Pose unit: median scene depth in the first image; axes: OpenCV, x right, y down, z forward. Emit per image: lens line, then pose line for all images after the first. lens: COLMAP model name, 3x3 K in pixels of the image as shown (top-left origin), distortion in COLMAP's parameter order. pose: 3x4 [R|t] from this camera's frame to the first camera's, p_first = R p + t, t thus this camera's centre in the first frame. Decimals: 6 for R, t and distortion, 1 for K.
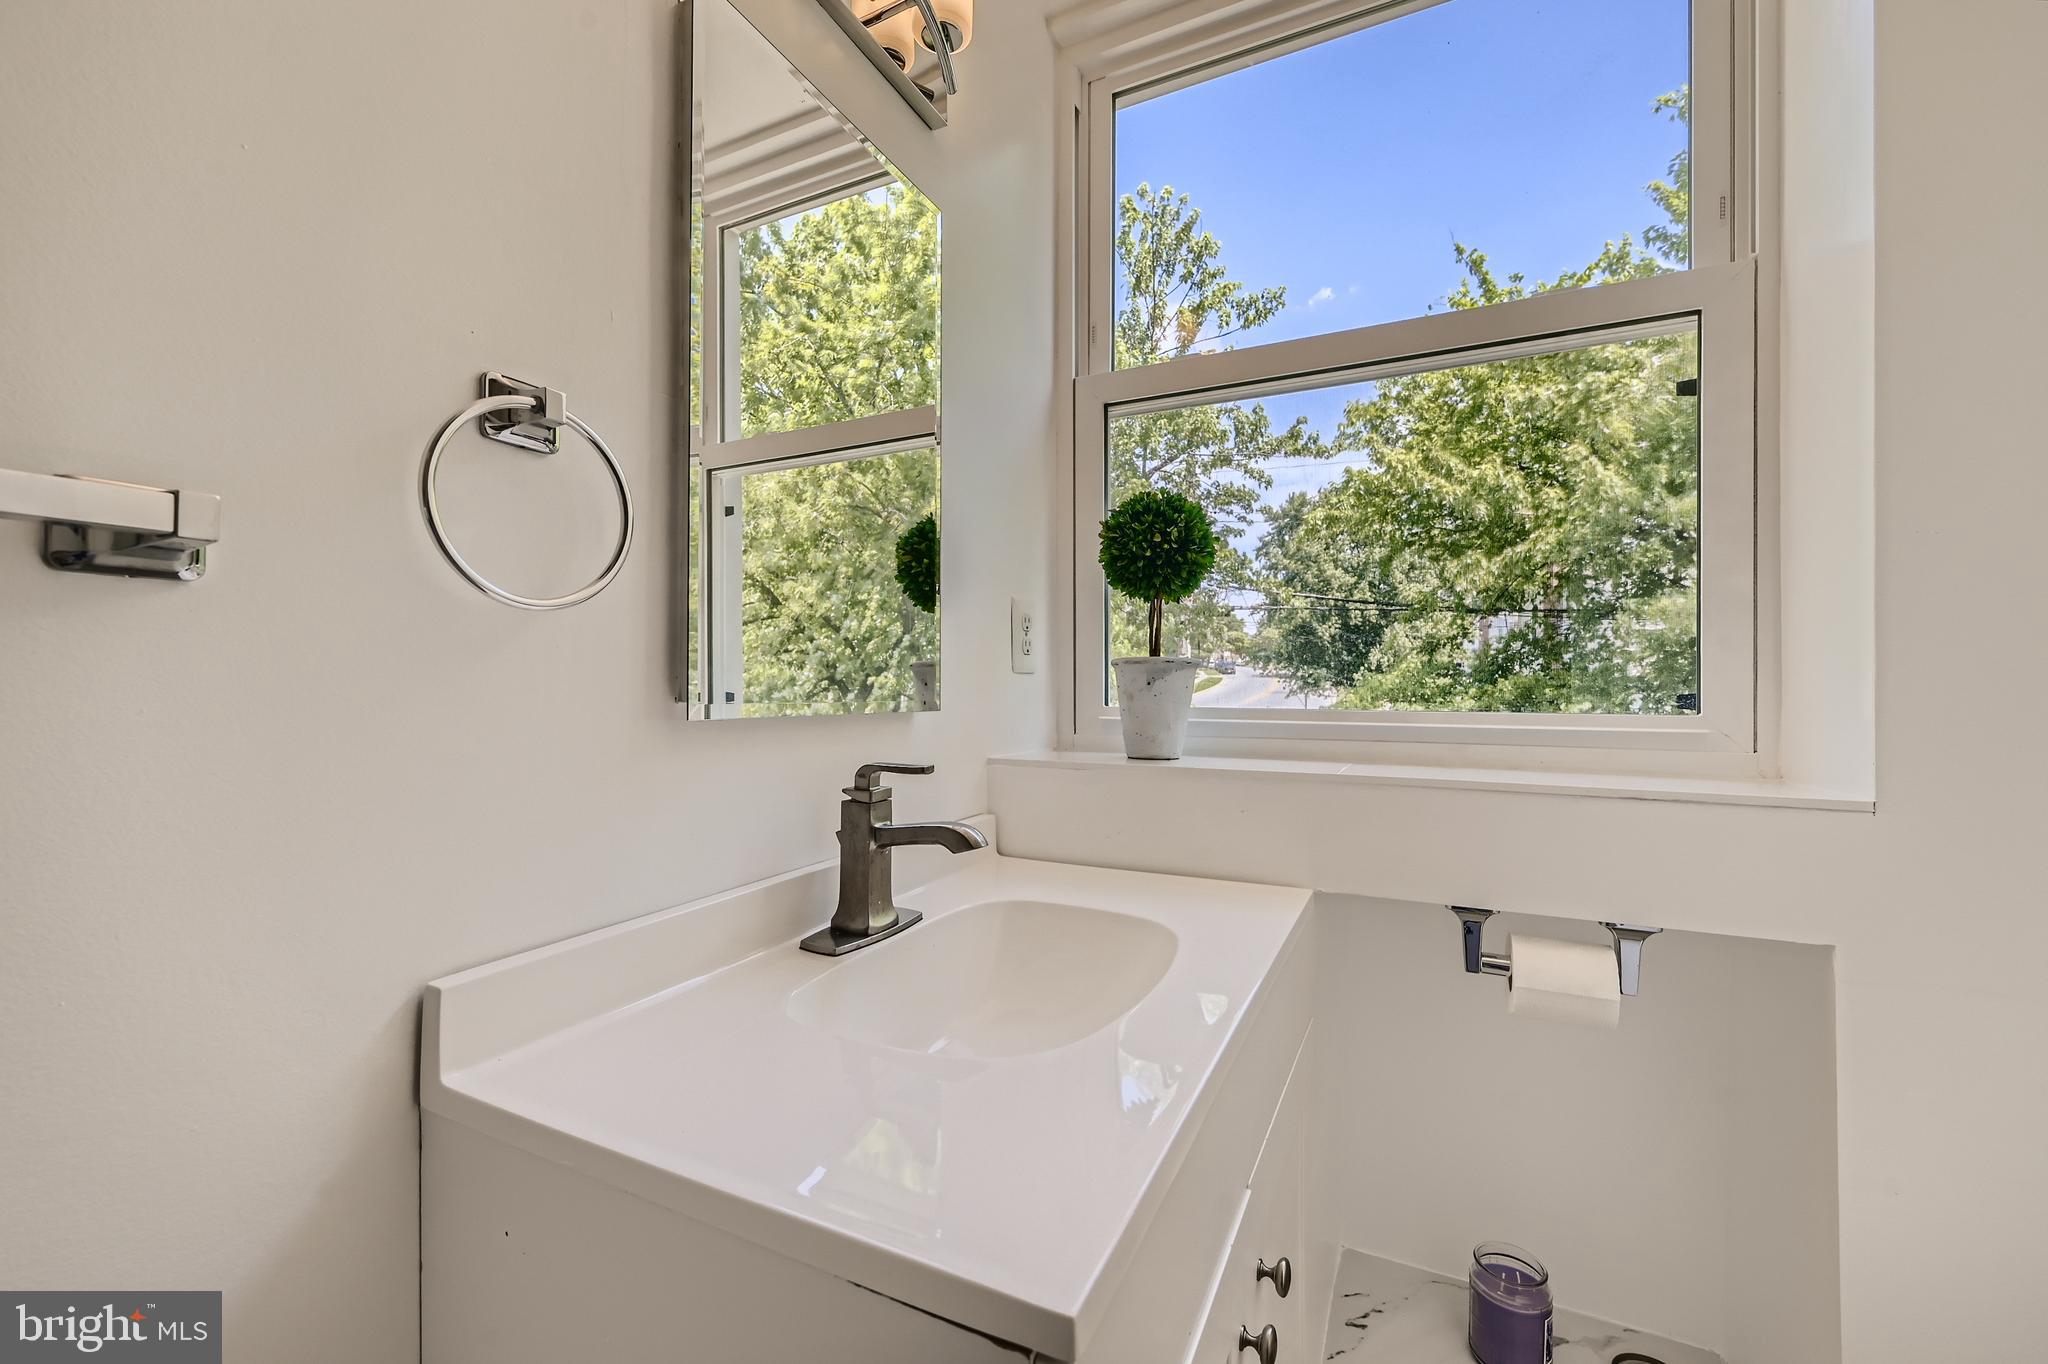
lens RADIAL K [[816.6, 0, 1024.1], [0, 816.6, 684.5], [0, 0, 1]] dist [0.000990, 0.000665]
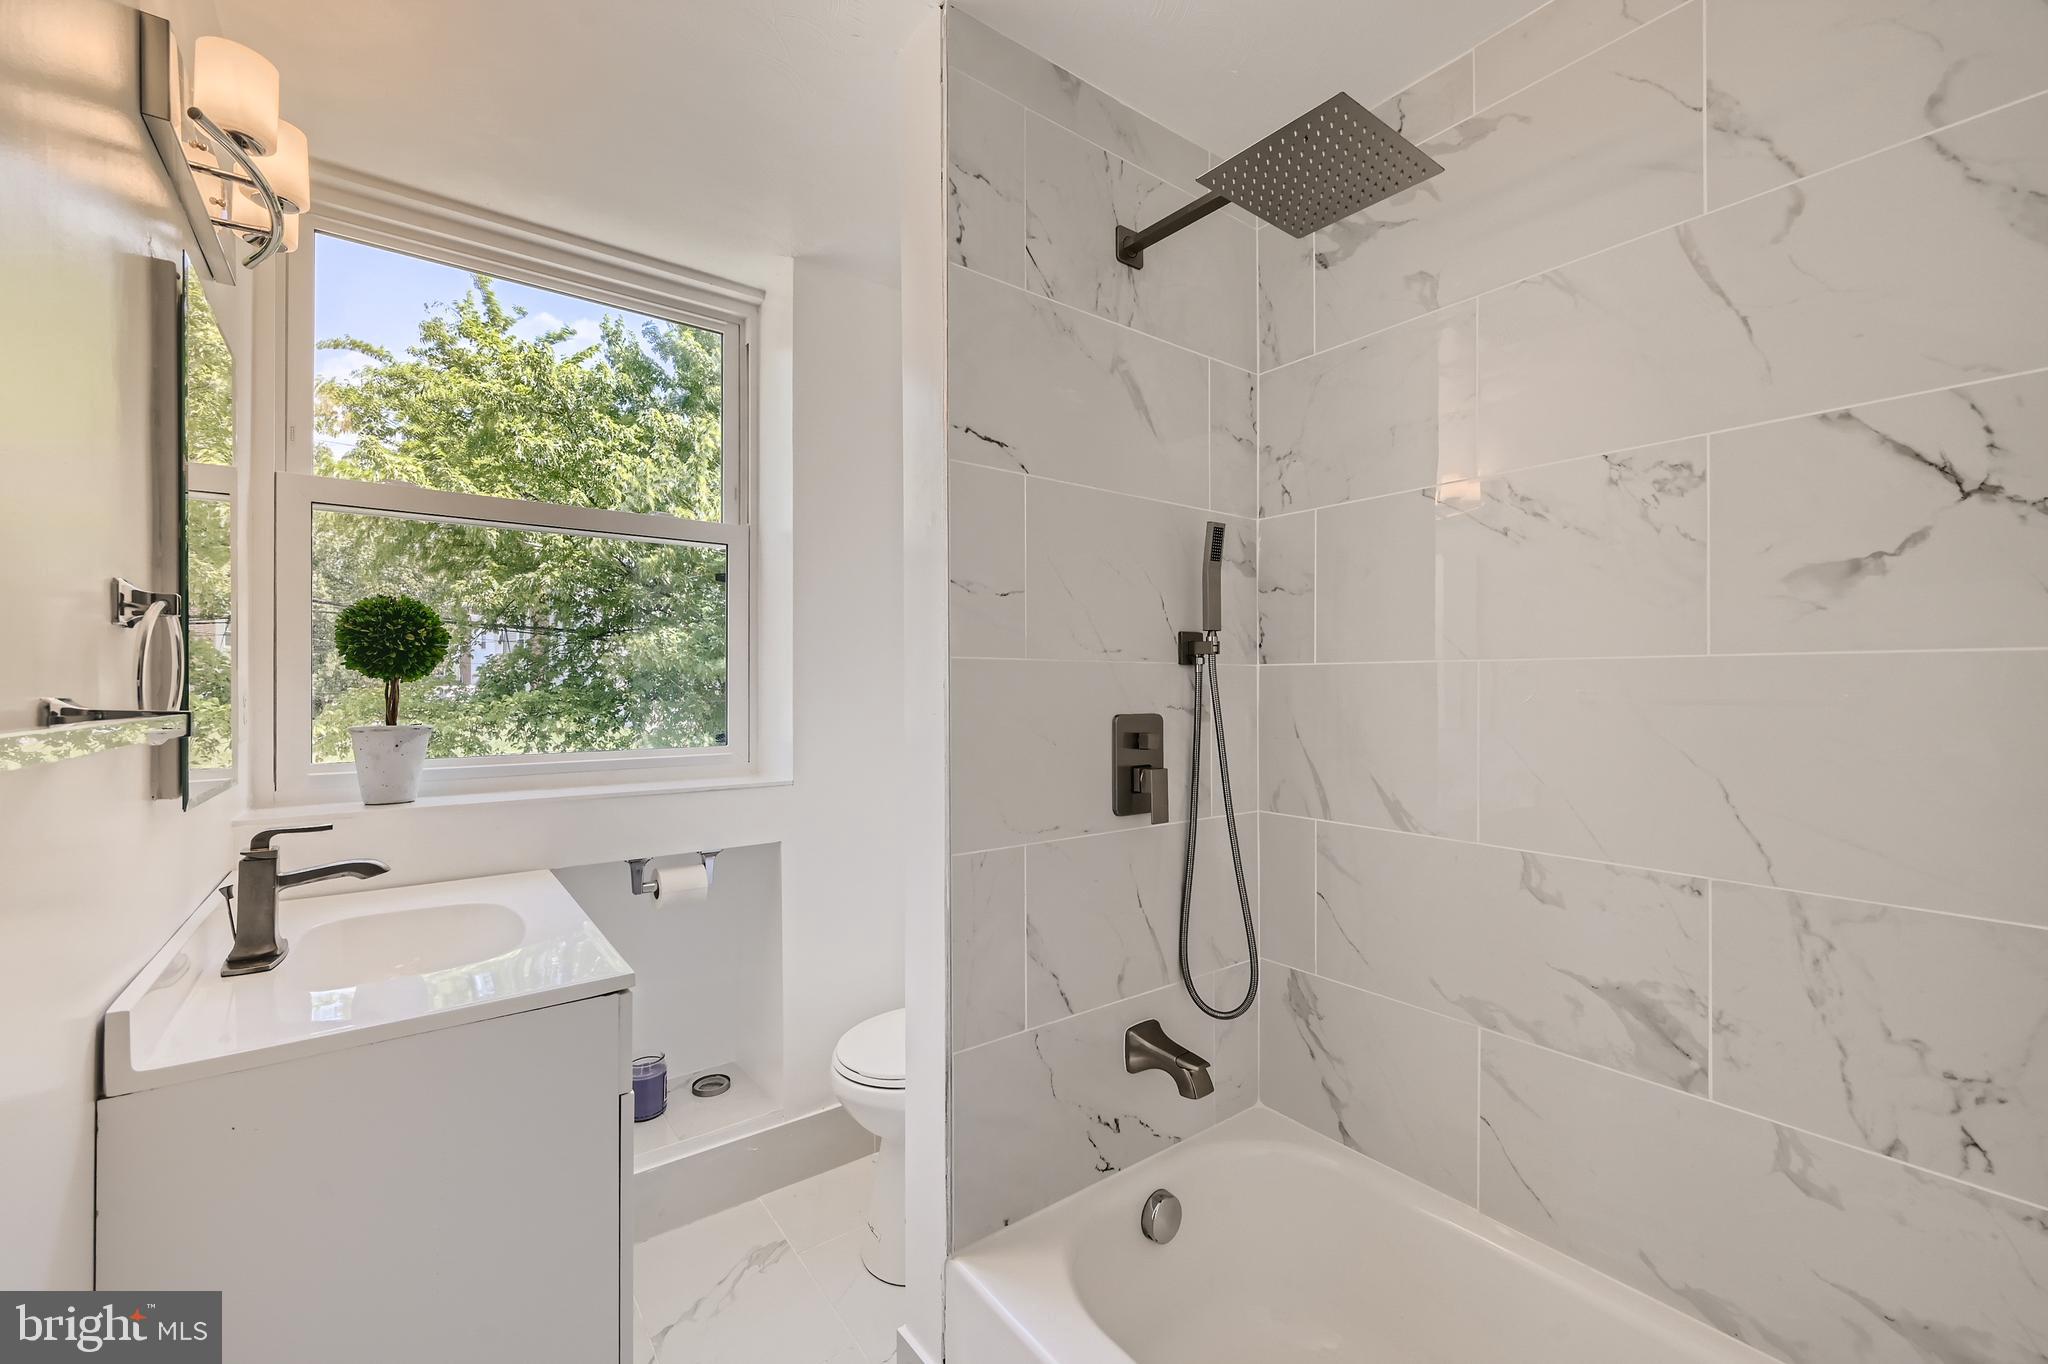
lens RADIAL K [[816.6, 0, 1021.4], [0, 816.6, 684.6], [0, 0, 1]] dist [0.000990, 0.000665]
pose [[0.441542, -0.003210, 0.897235, -0.483408], [0.012072, 0.999924, -0.002364, -0.070153], [-0.897160, 0.011875, 0.441547, -0.396798]]
